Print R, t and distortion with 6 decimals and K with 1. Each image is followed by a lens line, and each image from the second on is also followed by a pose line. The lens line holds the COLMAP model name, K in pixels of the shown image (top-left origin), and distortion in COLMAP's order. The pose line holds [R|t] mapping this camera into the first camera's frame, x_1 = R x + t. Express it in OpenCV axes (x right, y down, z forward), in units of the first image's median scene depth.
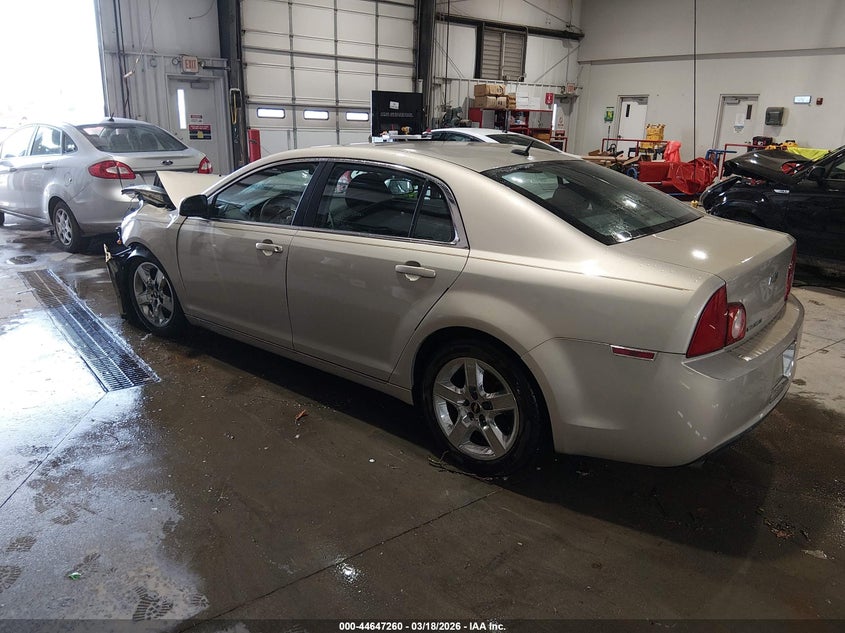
lens RADIAL K [[658.0, 0, 422.5], [0, 658.0, 316.5], [0, 0, 1]] dist [0.061736, -0.115390]
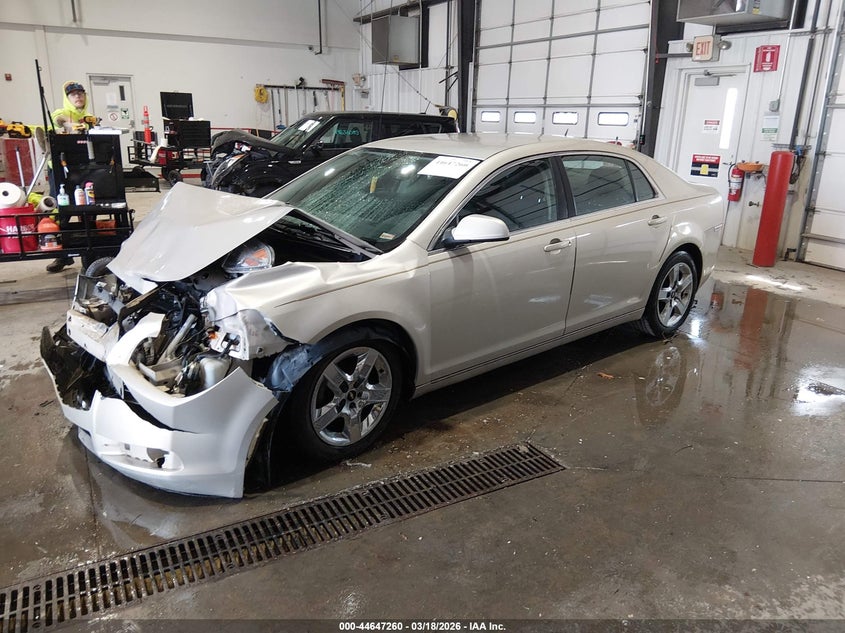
lens RADIAL K [[658.0, 0, 422.5], [0, 658.0, 316.5], [0, 0, 1]] dist [0.061736, -0.115390]
pose [[0.180031, -0.328232, 0.927282, -1.107426], [0.286226, 0.919374, 0.269862, -0.302224], [-0.941097, 0.216829, 0.259465, 0.841267]]
